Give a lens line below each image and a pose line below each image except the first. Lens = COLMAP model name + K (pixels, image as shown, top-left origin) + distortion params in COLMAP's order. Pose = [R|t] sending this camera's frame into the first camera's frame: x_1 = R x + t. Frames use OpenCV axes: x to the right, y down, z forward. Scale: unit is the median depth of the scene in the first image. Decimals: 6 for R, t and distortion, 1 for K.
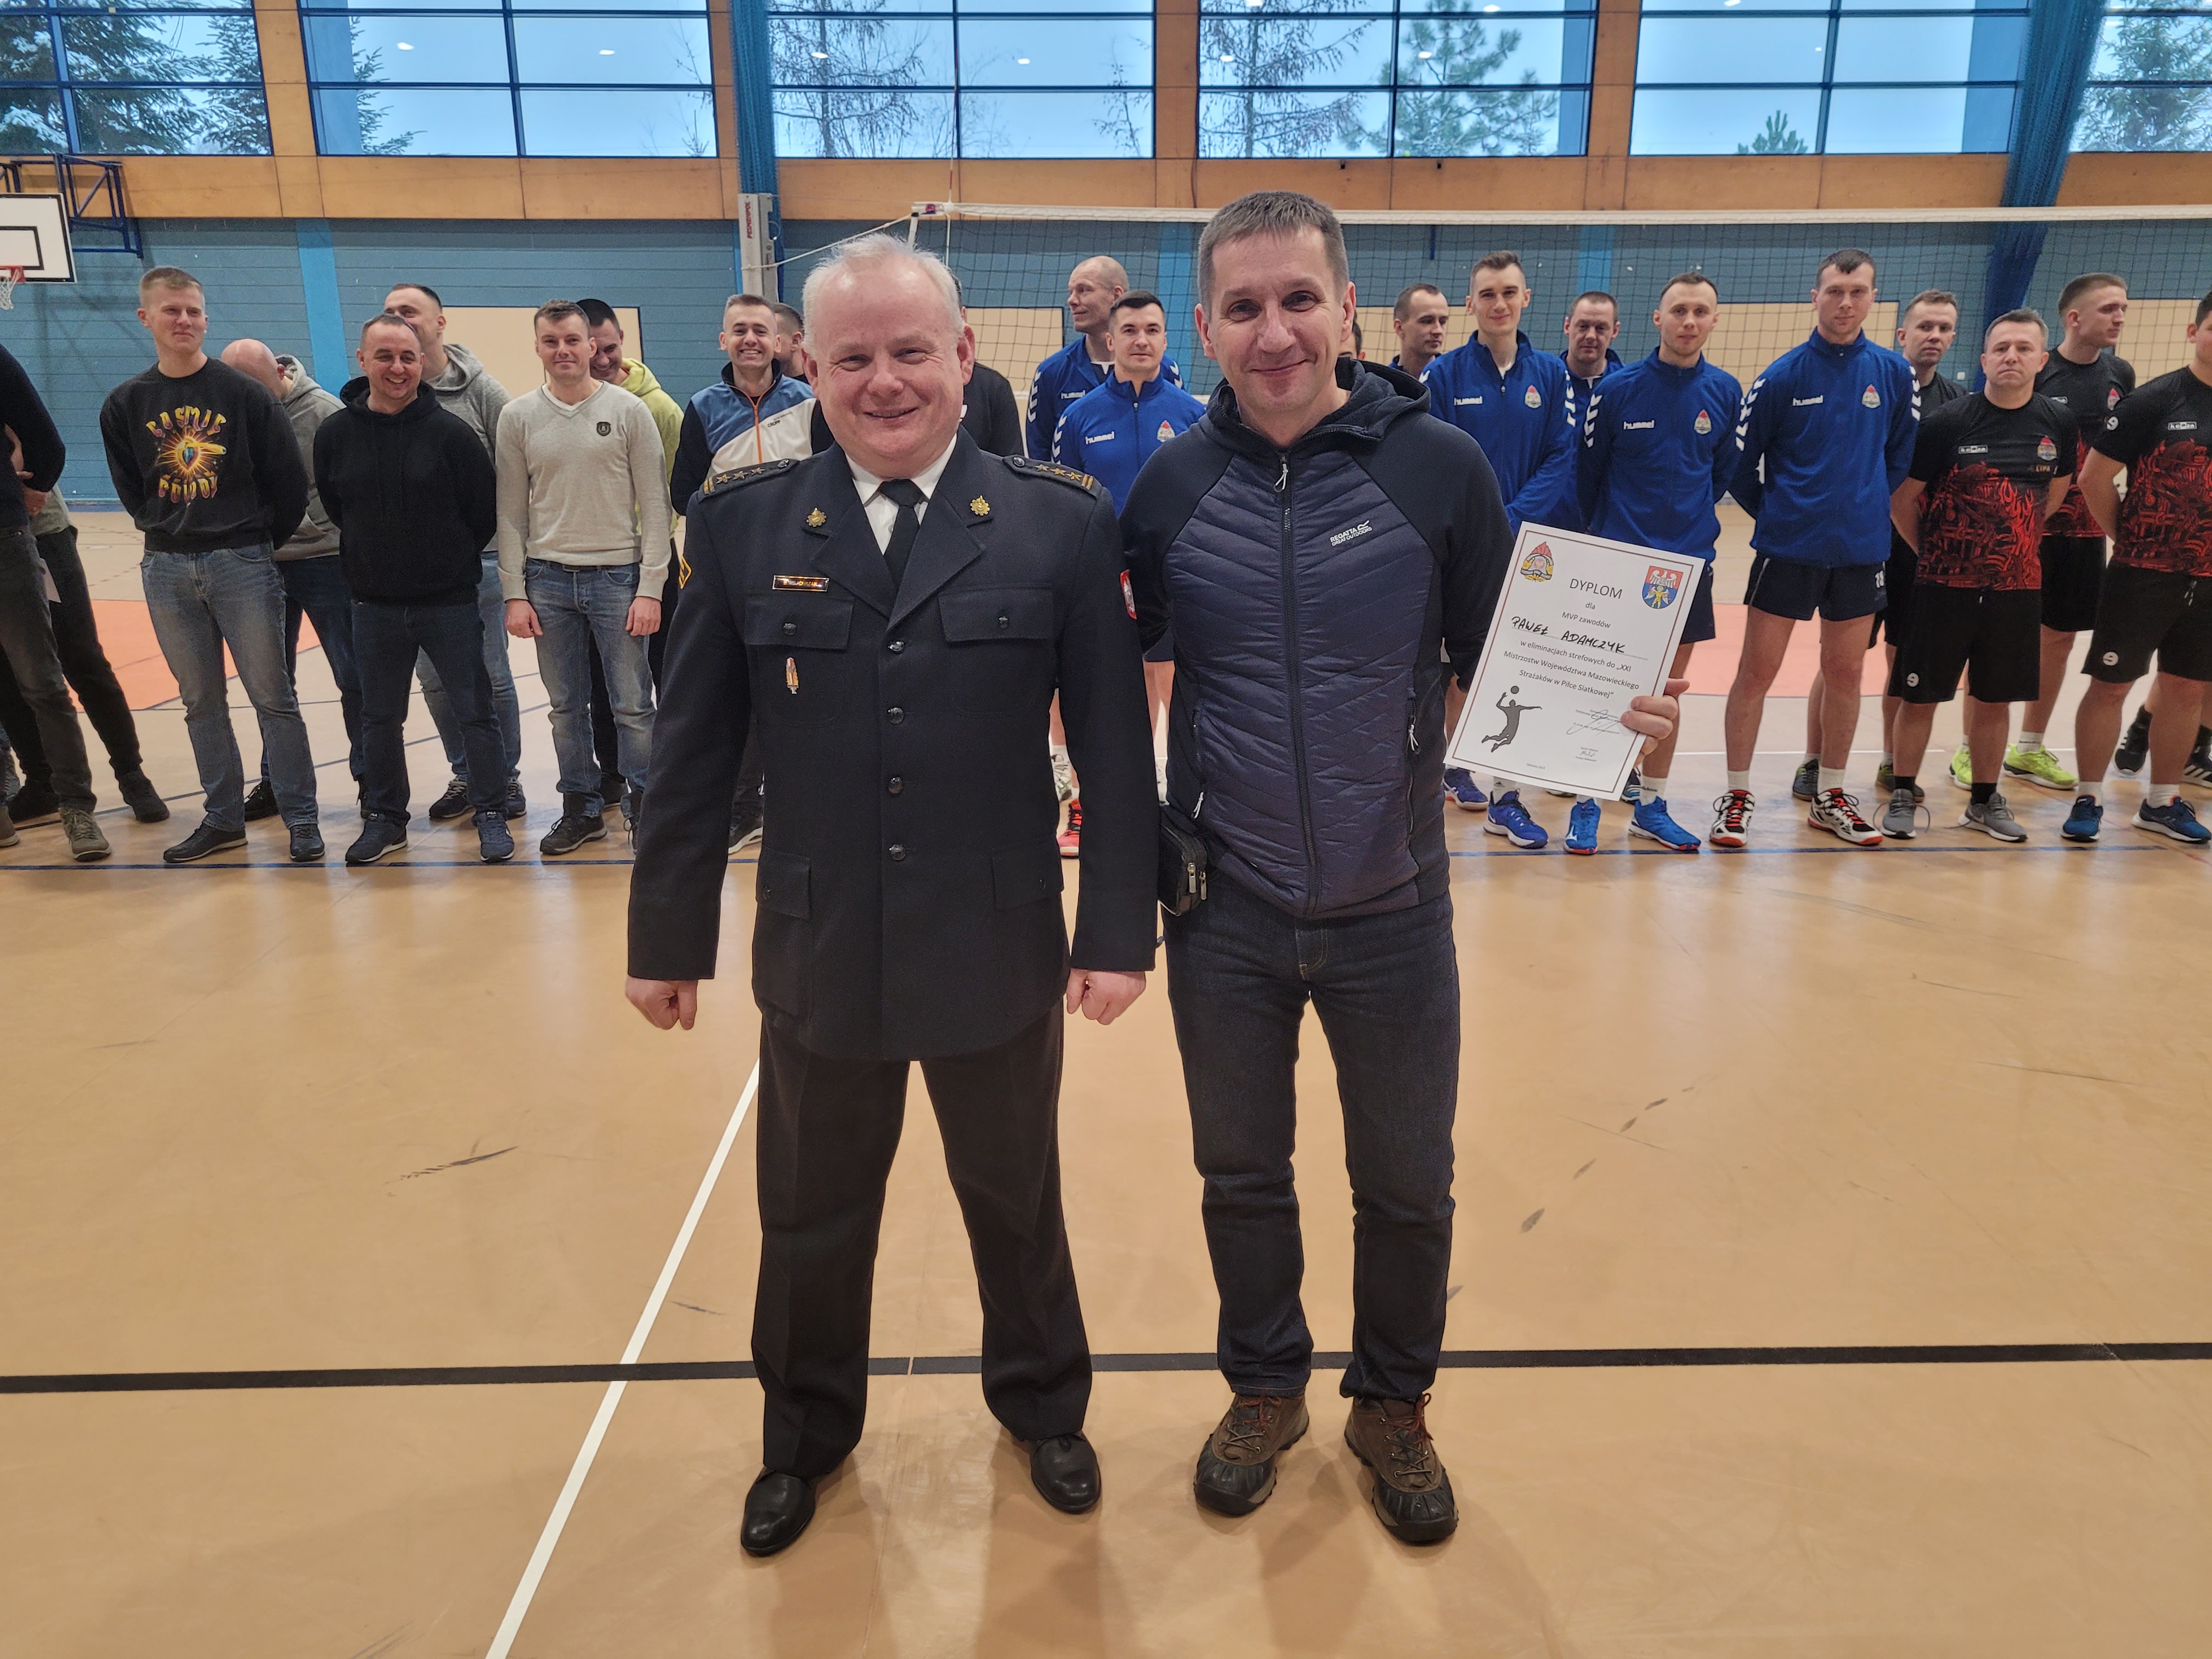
lens RADIAL K [[1659.8, 0, 1112.9], [0, 1659.8, 838.2], [0, 0, 1]] dist [0.055579, -0.046241]
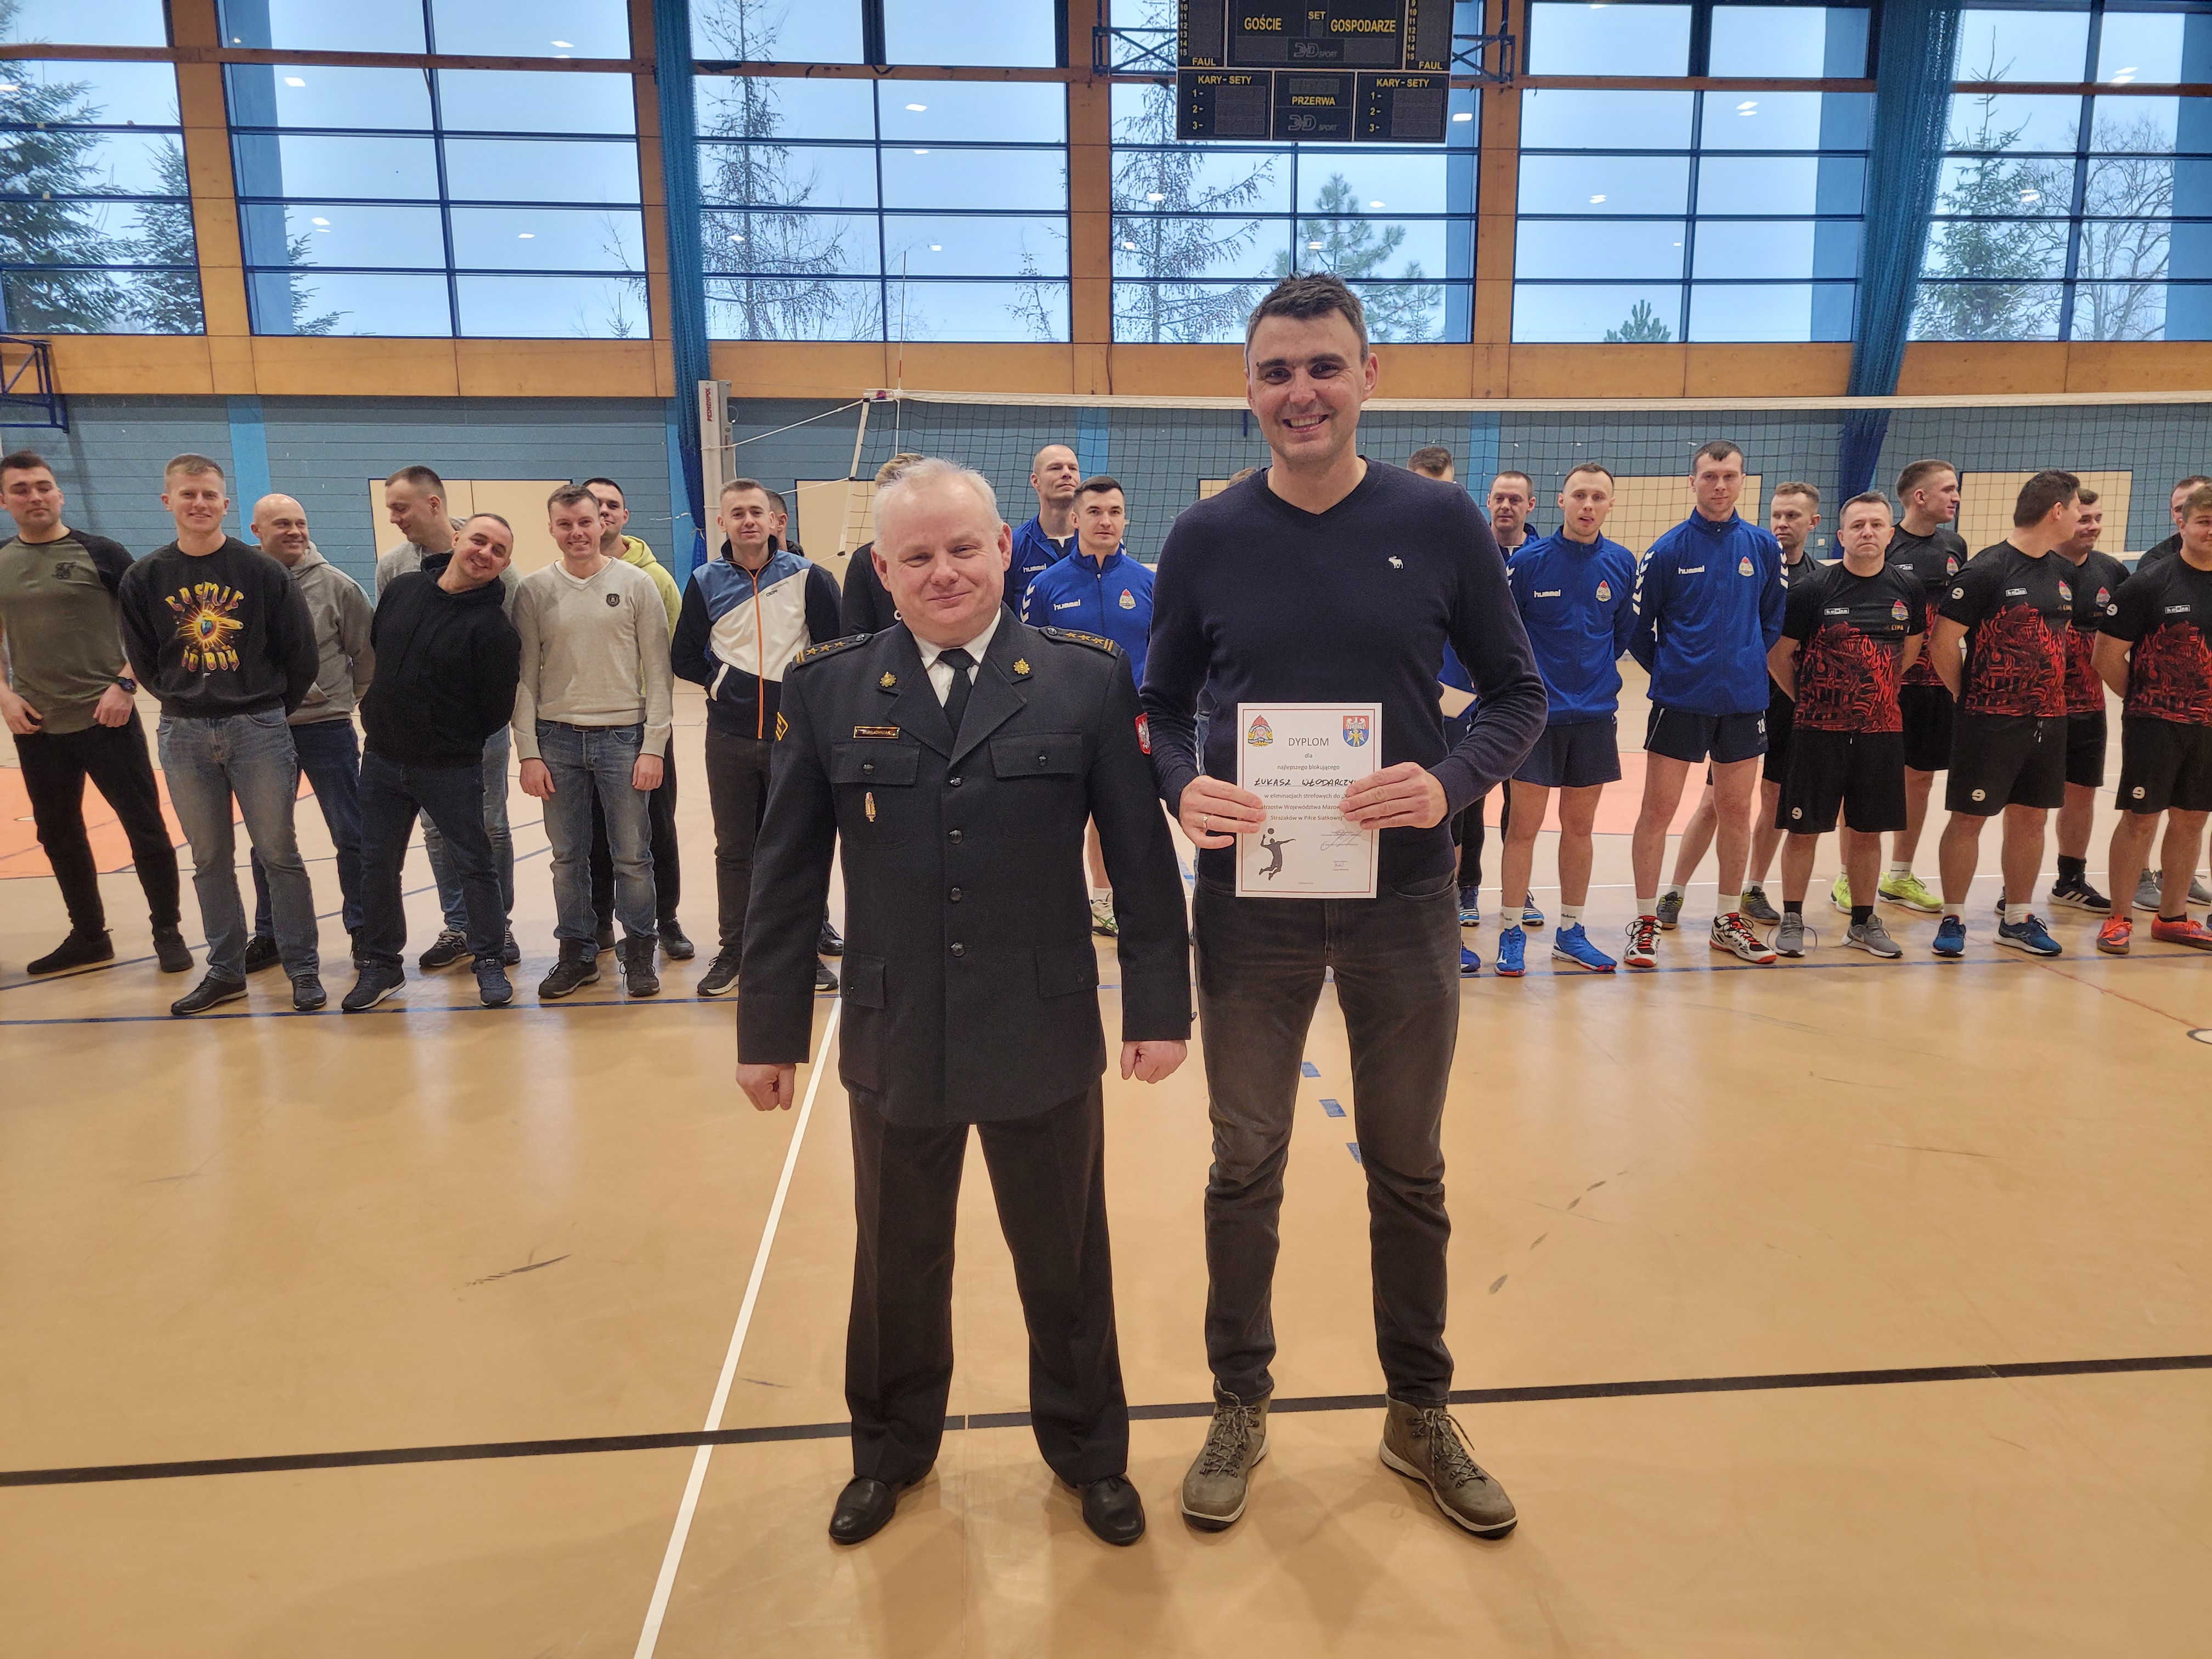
lens RADIAL K [[1652.8, 0, 1134.3], [0, 1652.8, 857.1], [0, 0, 1]] dist [0.062428, -0.050296]
pose [[0.997637, -0.016452, 0.066705, -0.033873], [0.021862, 0.996459, -0.081192, 0.013314], [-0.065133, 0.082458, 0.994464, -0.068044]]
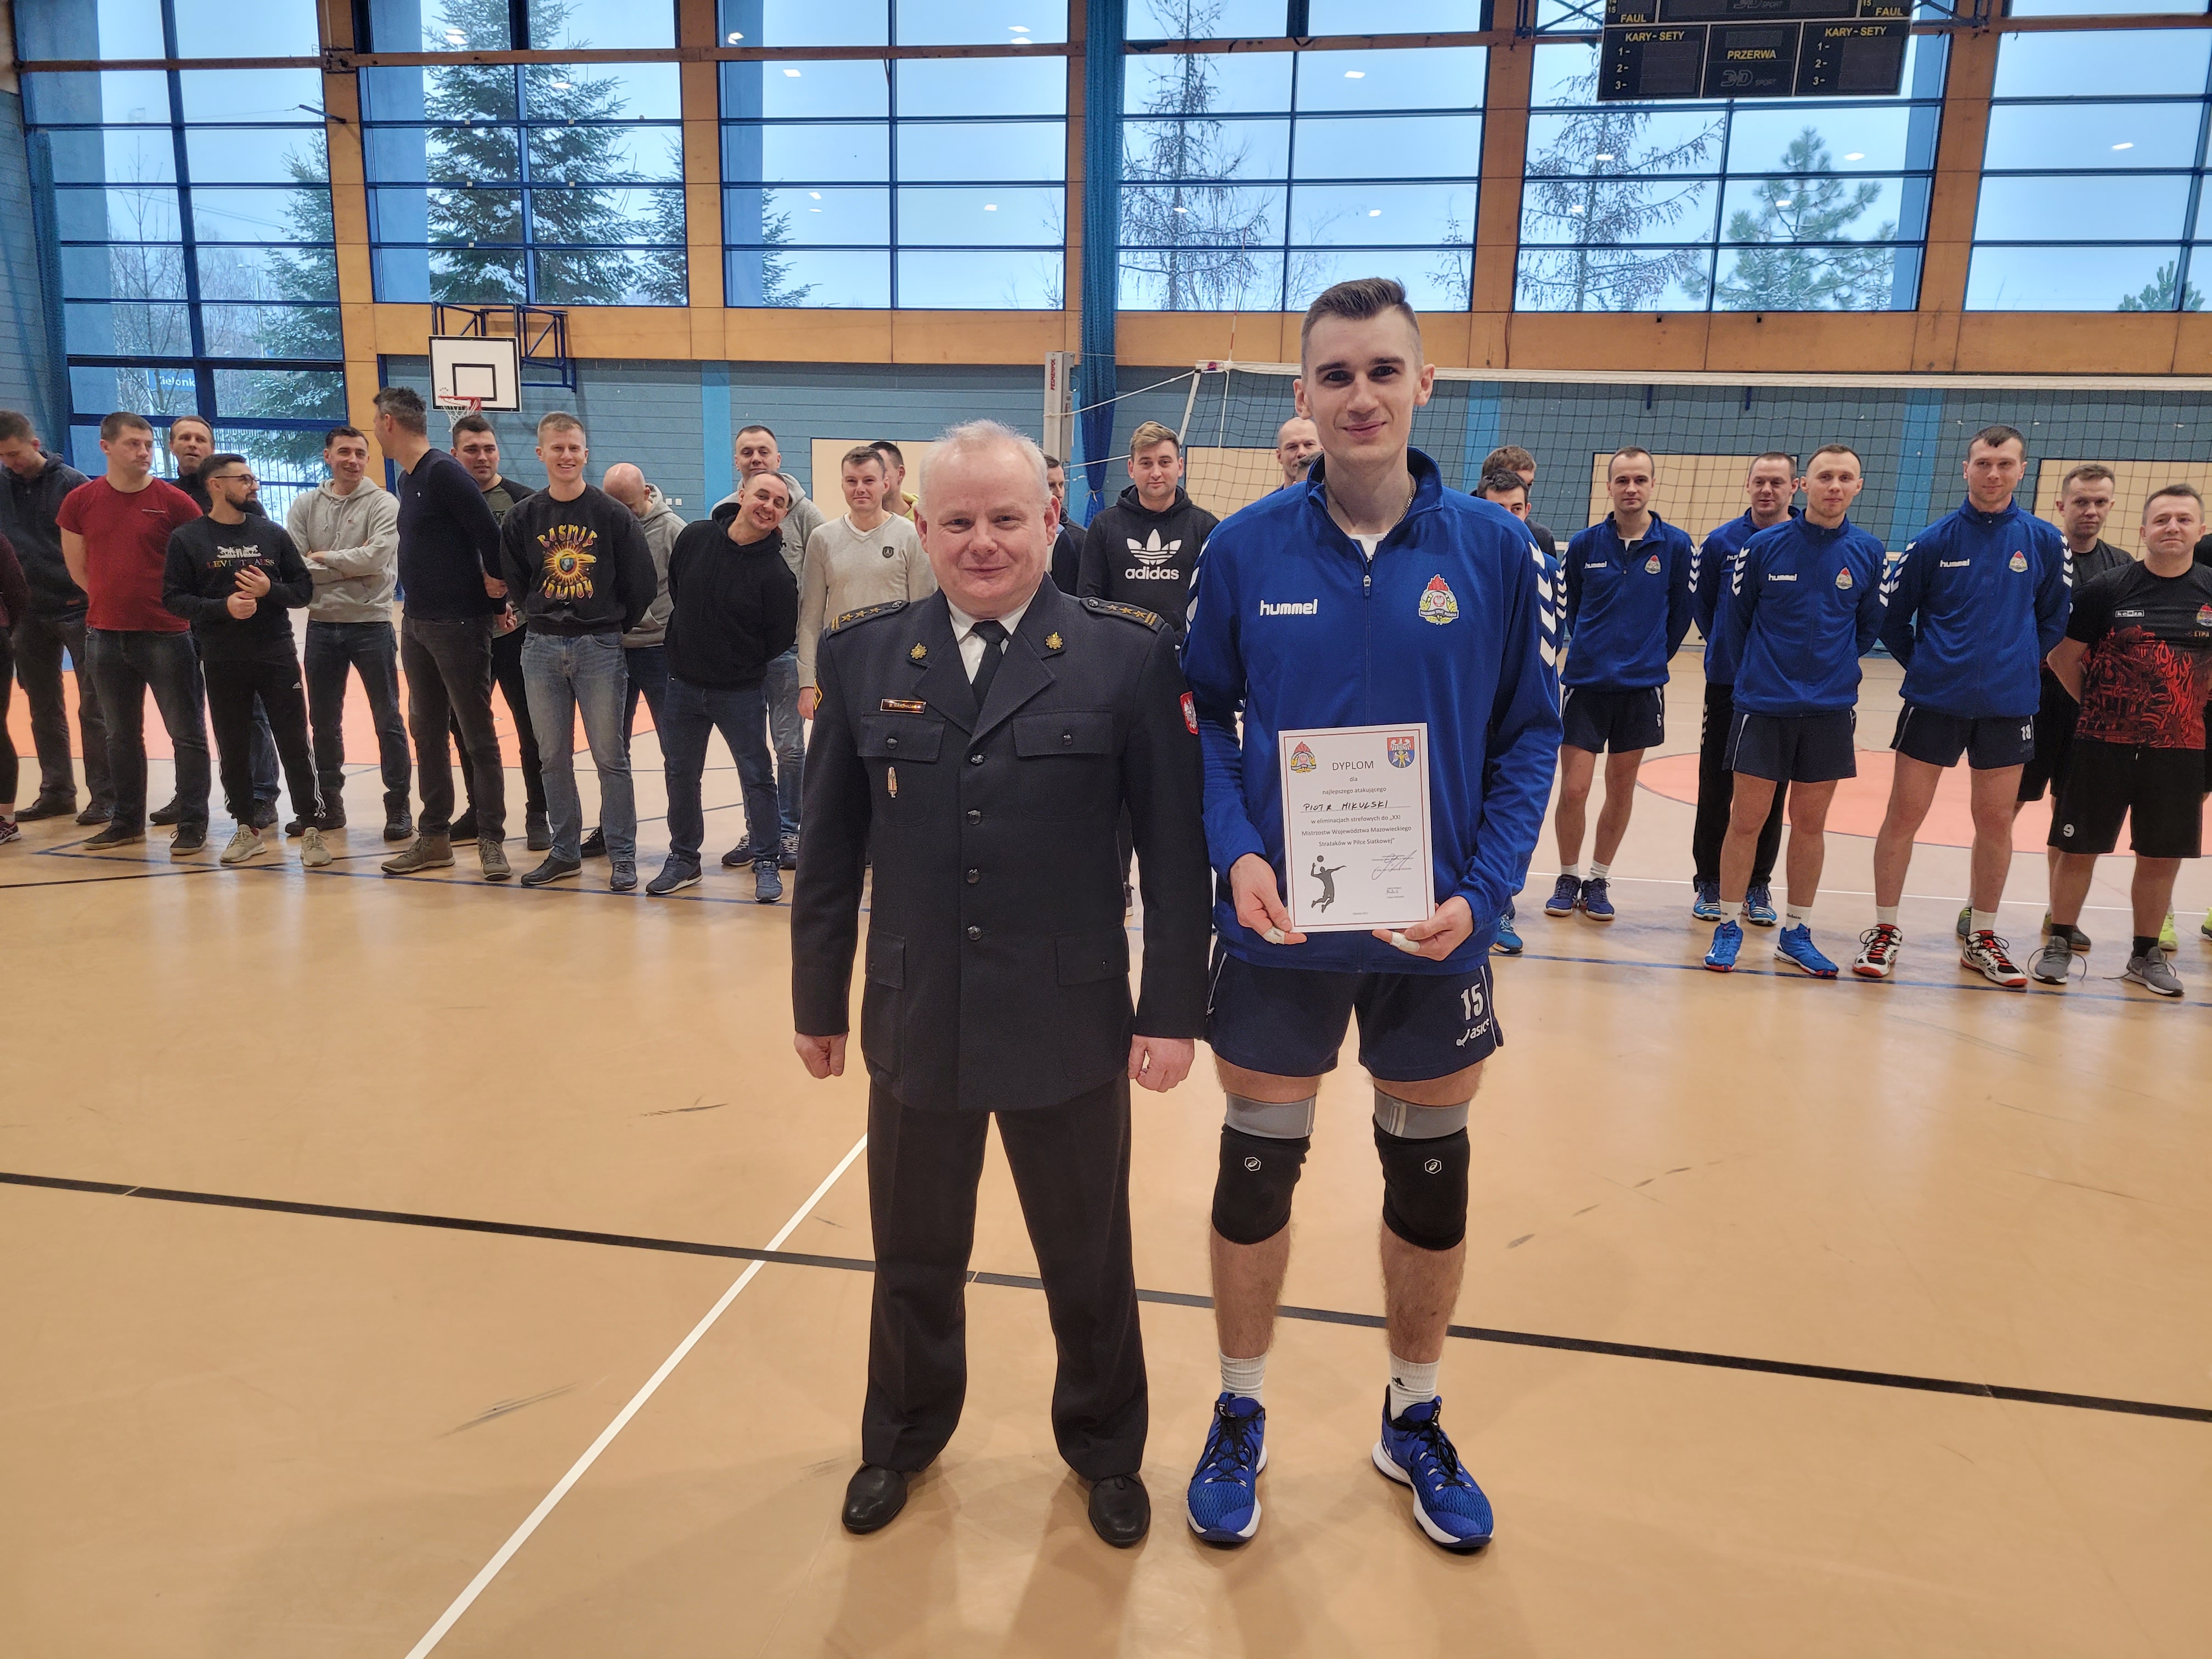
lens RADIAL K [[1655.6, 0, 1118.0], [0, 1655.6, 853.6], [0, 0, 1]] dist [0.059518, -0.048990]
pose [[0.979608, 0.069077, -0.188669, 0.090576], [-0.081308, 0.995008, -0.057869, 0.025022], [0.183730, 0.072029, 0.980334, -0.113253]]
